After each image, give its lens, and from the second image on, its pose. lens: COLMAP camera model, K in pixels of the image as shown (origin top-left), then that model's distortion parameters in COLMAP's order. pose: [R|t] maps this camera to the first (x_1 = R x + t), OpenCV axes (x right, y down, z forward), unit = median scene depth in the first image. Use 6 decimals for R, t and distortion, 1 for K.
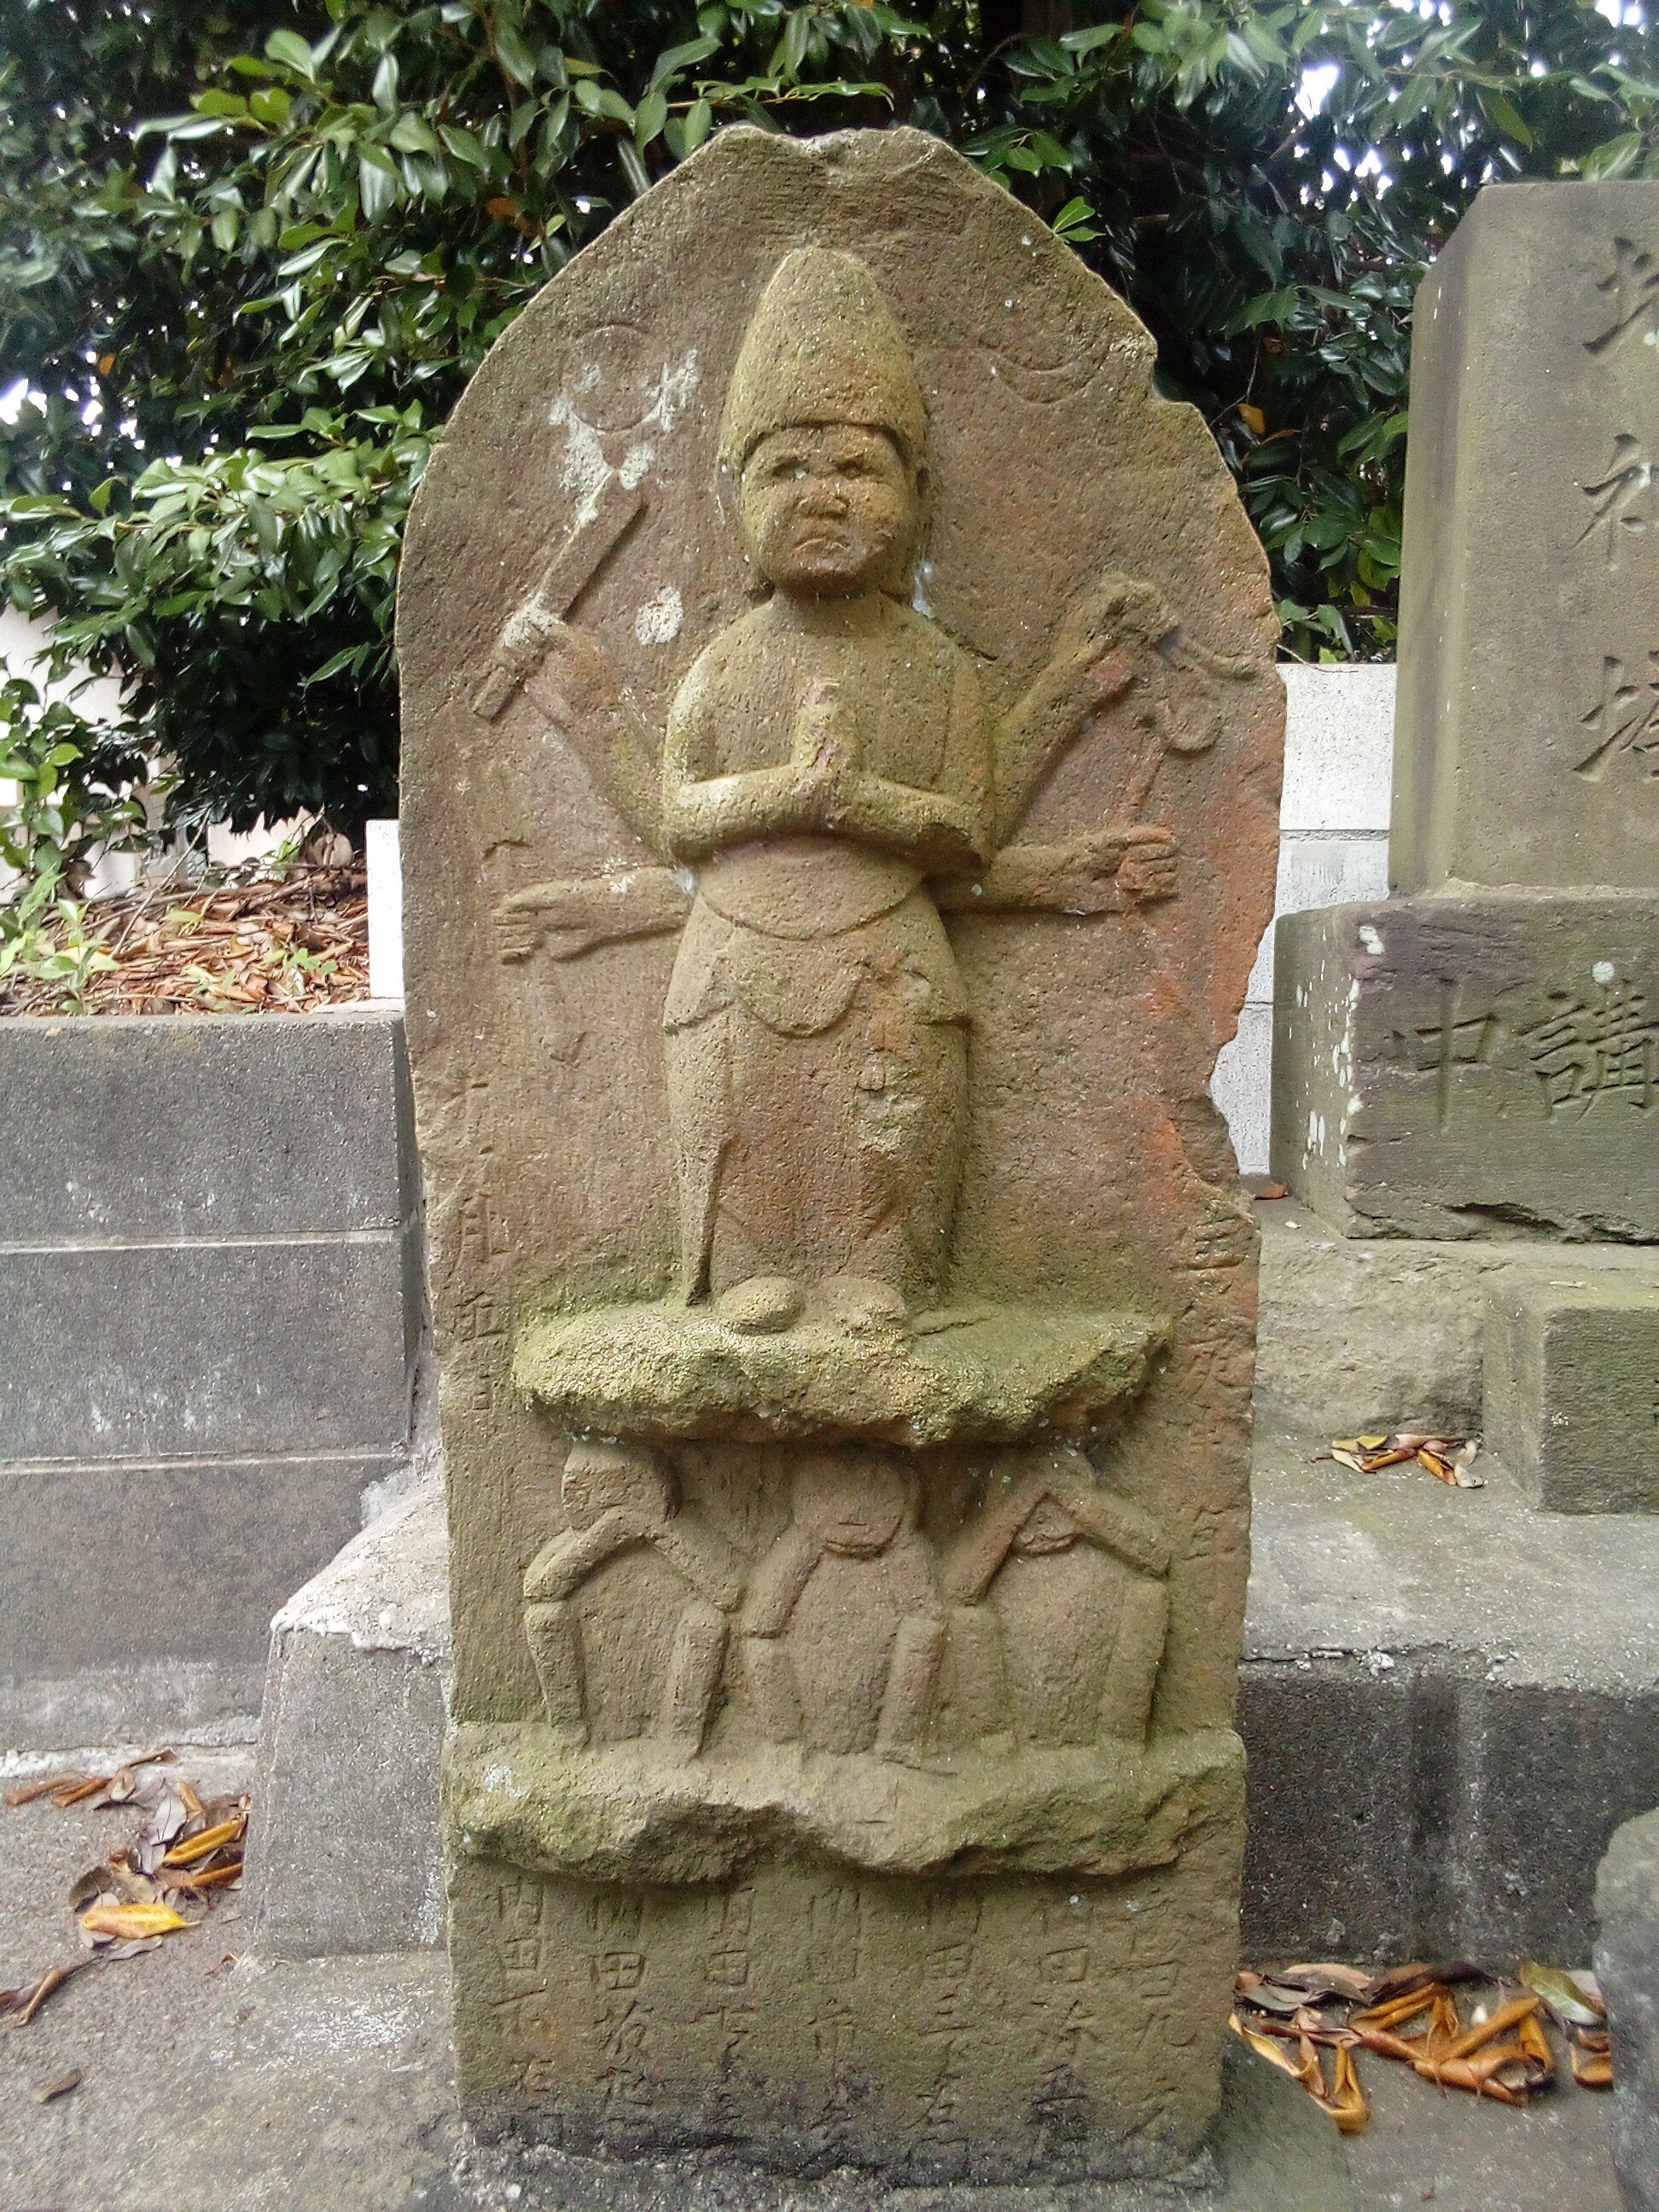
lens RADIAL K [[1829.2, 0, 842.5], [0, 1829.2, 1103.2], [0, 0, 1]] dist [0.066646, -0.107781]
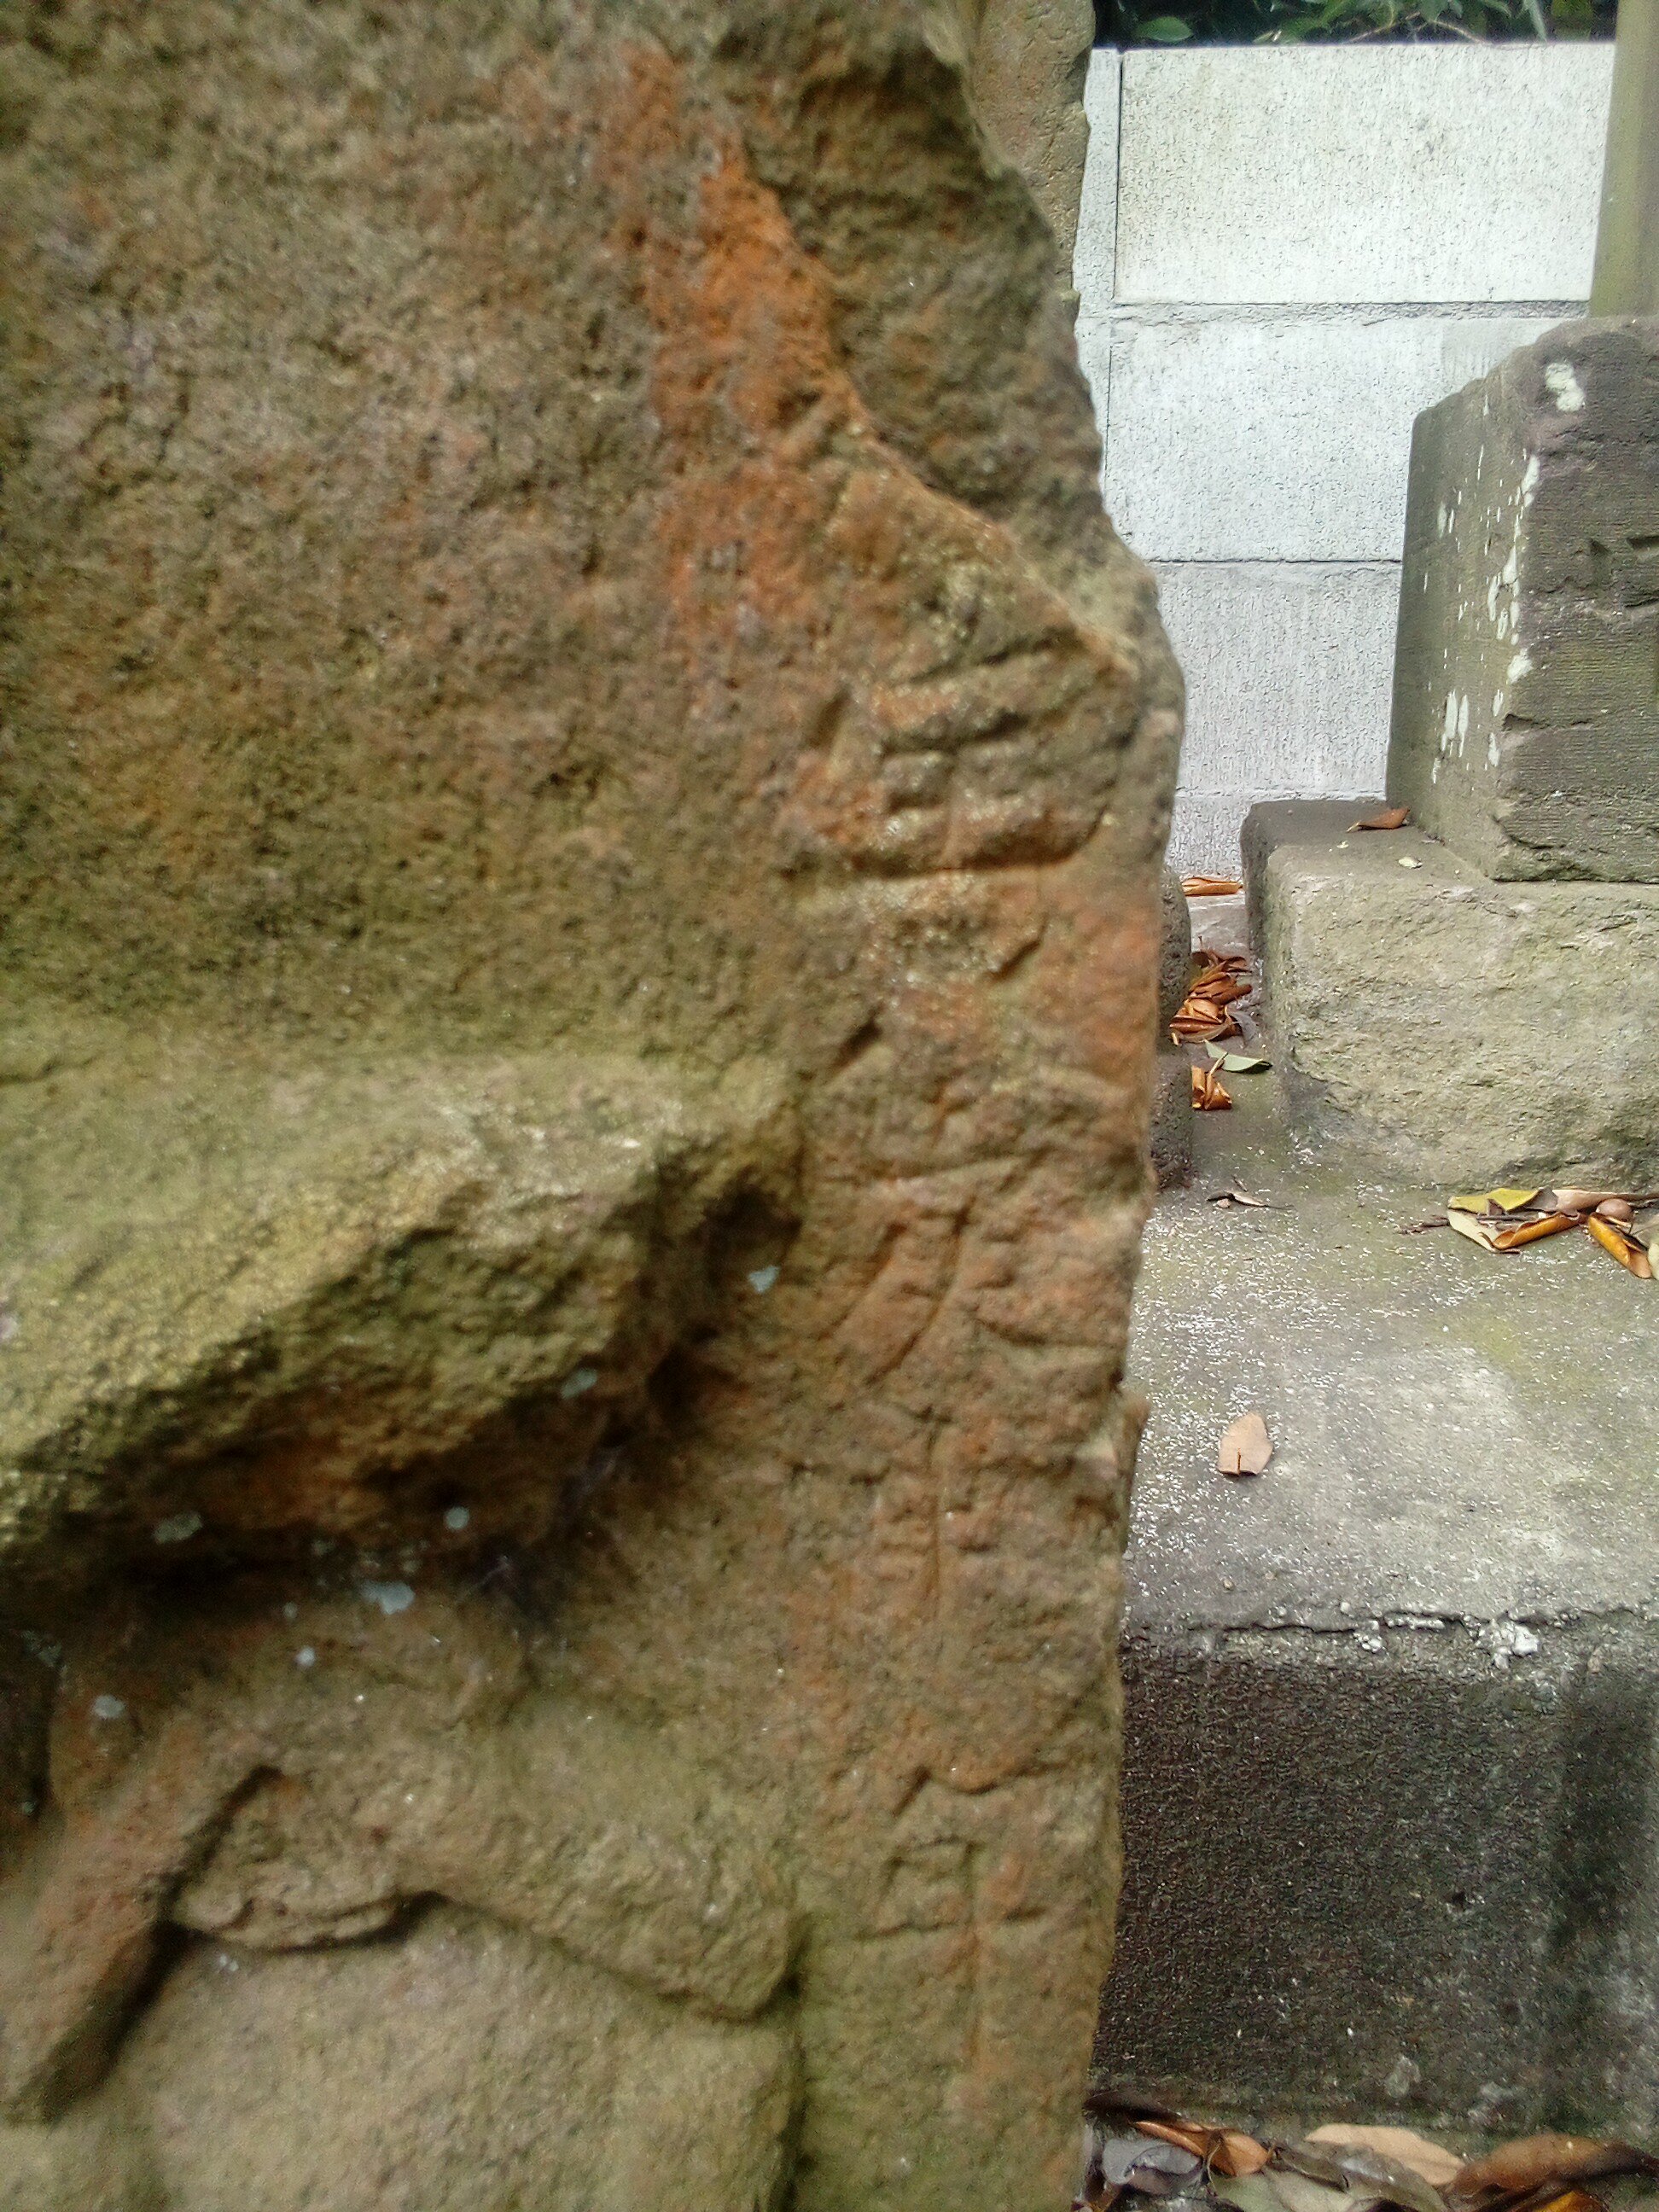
lens RADIAL K [[1829.2, 0, 838.3], [0, 1829.2, 1102.5], [0, 0, 1]] dist [0.066646, -0.107781]
pose [[0.997734, 0.009625, -0.066591, 0.136899], [0.002423, 0.983933, 0.178520, 0.052270], [0.067240, -0.178277, 0.981680, 0.515323]]
